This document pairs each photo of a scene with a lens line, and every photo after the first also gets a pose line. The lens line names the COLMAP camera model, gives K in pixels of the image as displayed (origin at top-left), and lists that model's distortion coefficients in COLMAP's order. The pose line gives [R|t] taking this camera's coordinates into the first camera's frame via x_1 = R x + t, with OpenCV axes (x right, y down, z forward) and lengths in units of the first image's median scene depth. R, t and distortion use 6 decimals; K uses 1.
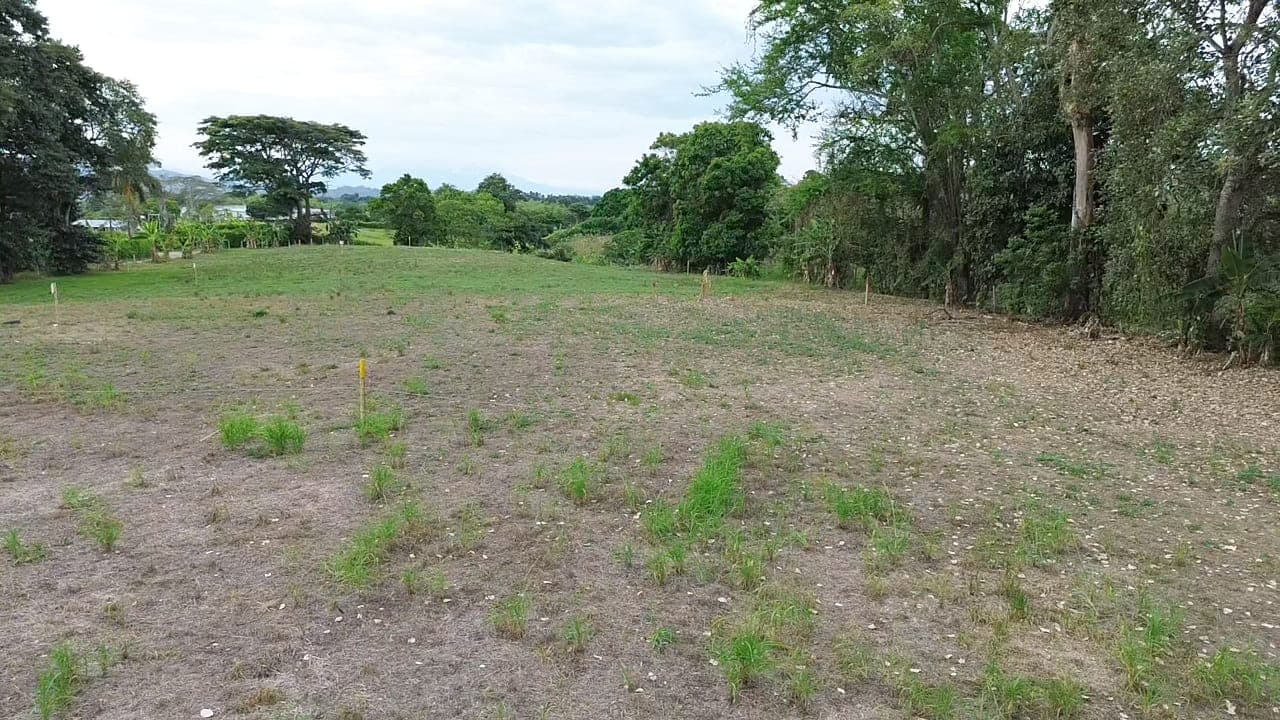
lens RADIAL K [[908.1, 0, 638.9], [0, 908.1, 366.1], [0, 0, 1]] dist [0.060844, -0.062856]
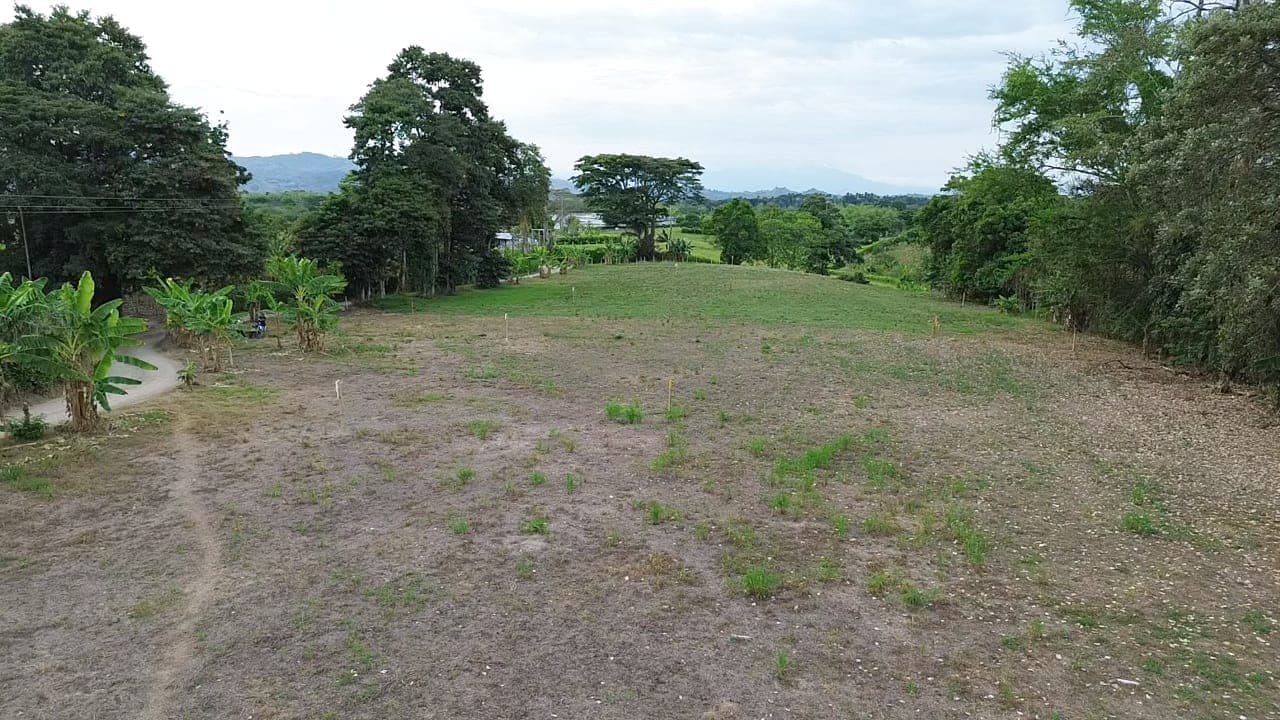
lens RADIAL K [[908.1, 0, 631.0], [0, 908.1, 370.4], [0, 0, 1]] dist [0.060844, -0.062856]
pose [[0.933472, 0.065348, -0.352646, 0.064286], [-0.063056, 0.997848, 0.017994, -0.012016], [0.353063, 0.005440, 0.935584, -0.182006]]
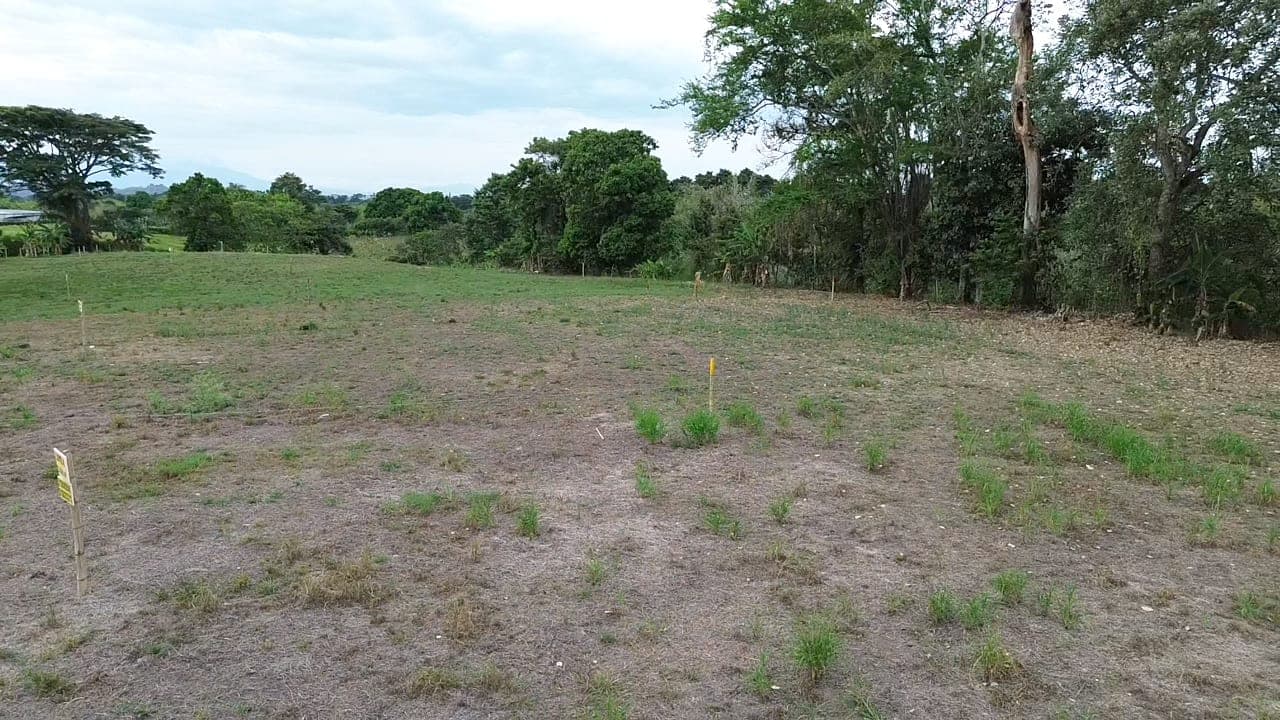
lens RADIAL K [[908.1, 0, 641.4], [0, 908.1, 363.8], [0, 0, 1]] dist [0.060844, -0.062856]
pose [[0.960807, -0.048283, 0.272983, -0.143269], [0.048974, 0.998791, 0.004287, -0.002493], [-0.272860, 0.009250, 0.962009, -0.007876]]
